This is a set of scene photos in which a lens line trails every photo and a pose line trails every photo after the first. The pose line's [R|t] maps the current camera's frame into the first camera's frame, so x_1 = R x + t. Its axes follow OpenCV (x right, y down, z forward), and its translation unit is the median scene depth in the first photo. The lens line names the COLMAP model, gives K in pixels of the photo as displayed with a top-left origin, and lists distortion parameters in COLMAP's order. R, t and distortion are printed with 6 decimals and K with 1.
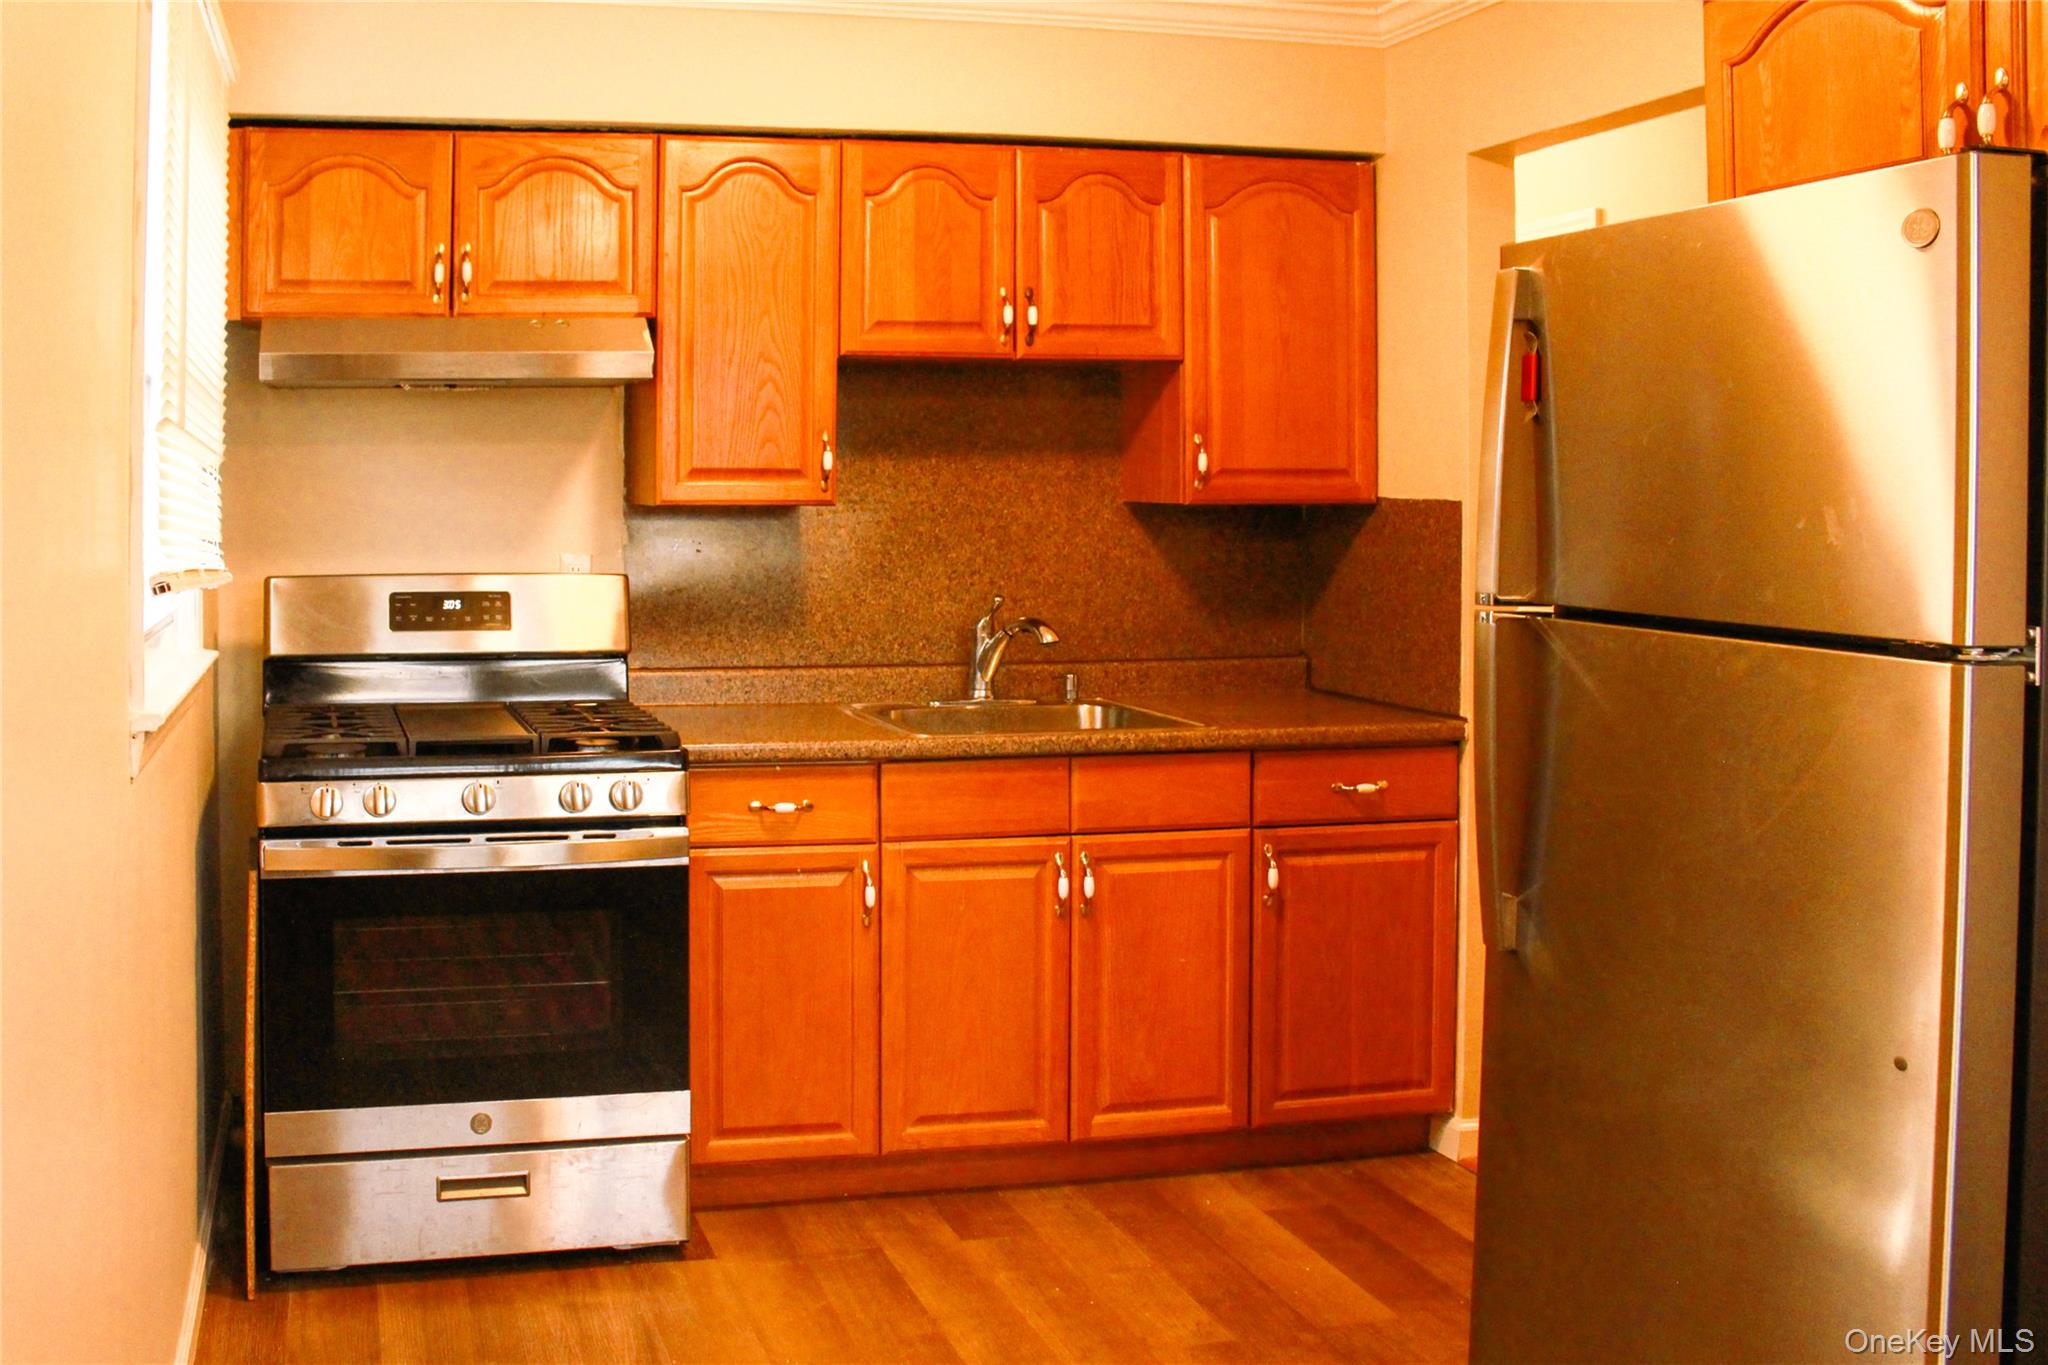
lens RADIAL K [[1806.1, 0, 632.3], [0, 1806.1, 466.4], [0, 0, 1]] dist [-0.069566, 0.018592]
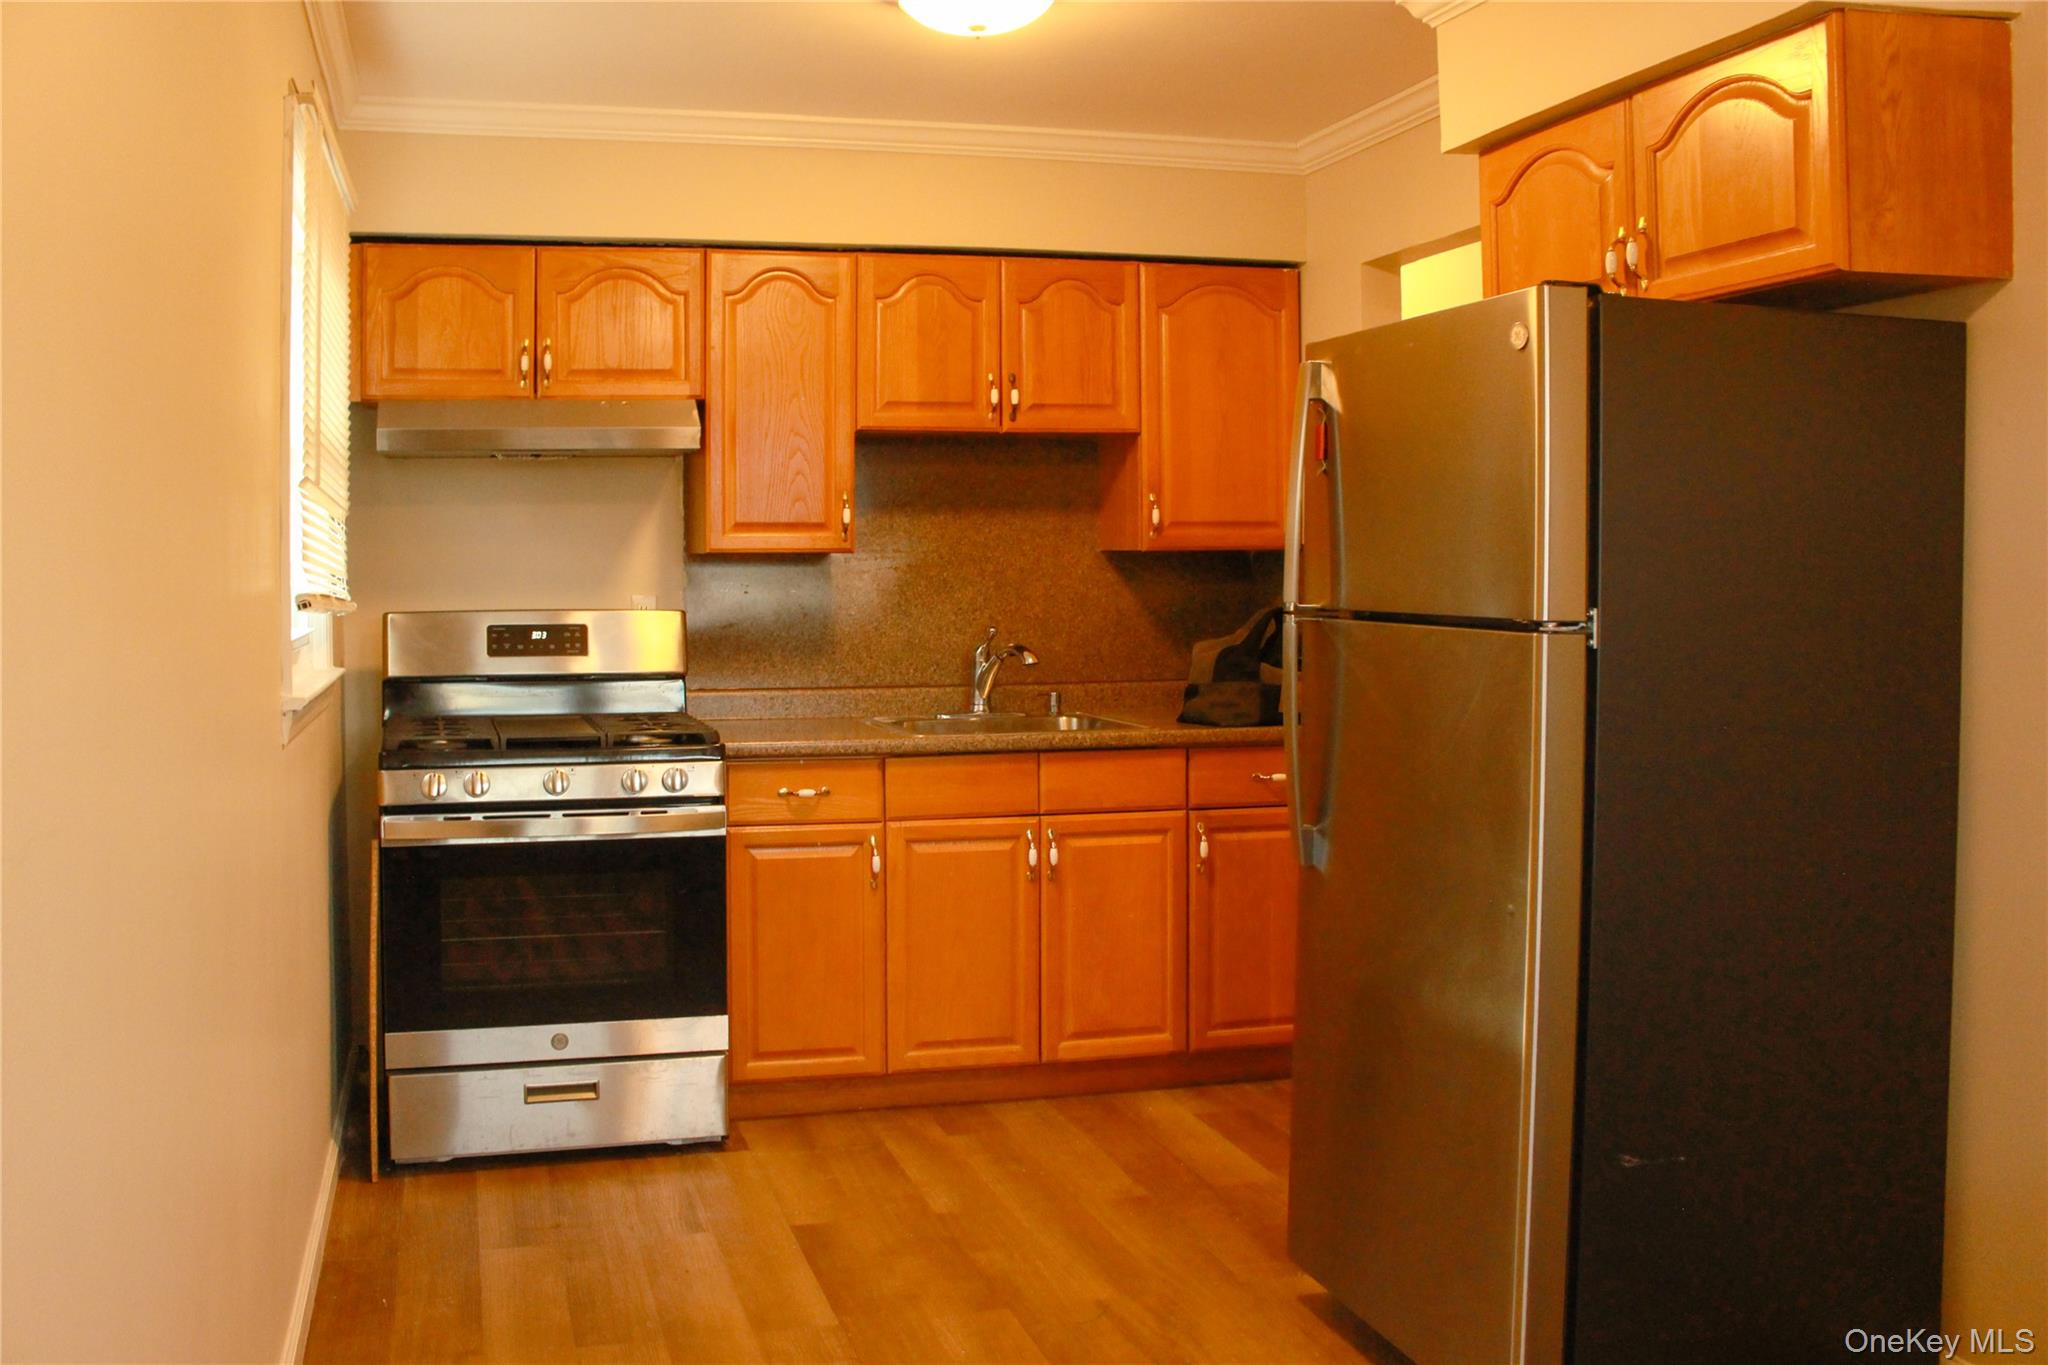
lens RADIAL K [[1787.8, 0, 838.0], [0, 1787.8, 577.0], [0, 0, 1]] dist [-0.020562, -0.008712]
pose [[0.998812, -0.006301, 0.048311, 0.046462], [0.005379, 0.999801, 0.019193, 0.016084], [-0.048422, -0.018911, 0.998648, -0.226866]]
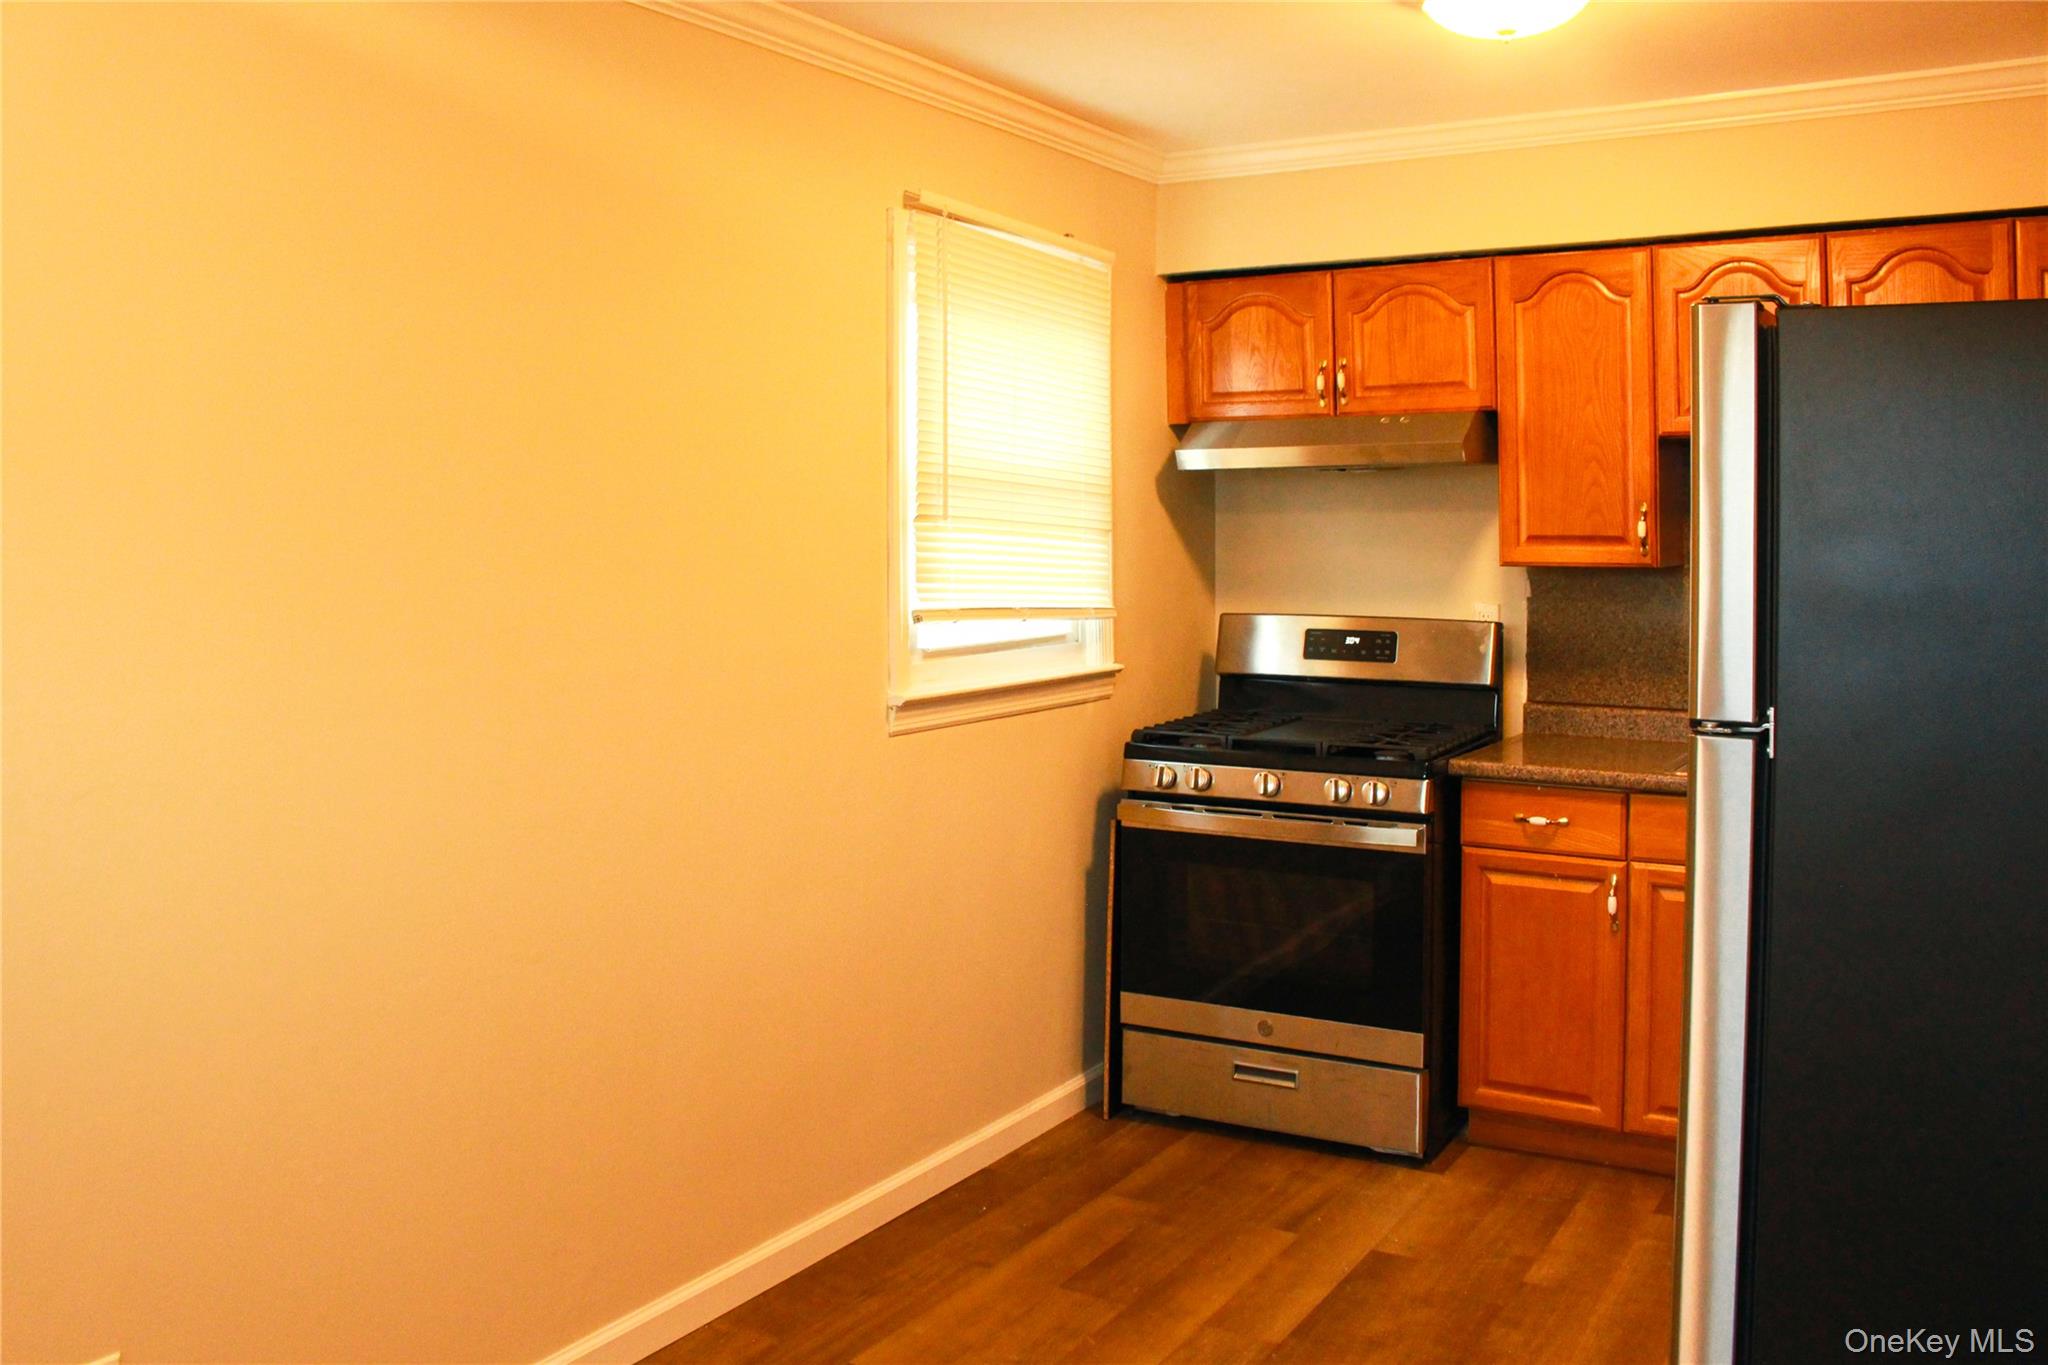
lens RADIAL K [[1826.4, 0, 1099.1], [0, 1826.4, 505.9], [0, 0, 1]] dist [-0.086342, 0.167632]
pose [[0.786030, -0.001992, -0.618185, 0.584772], [0.006032, 0.999972, 0.004448, -0.026299], [0.618159, -0.007225, 0.786020, -0.123784]]
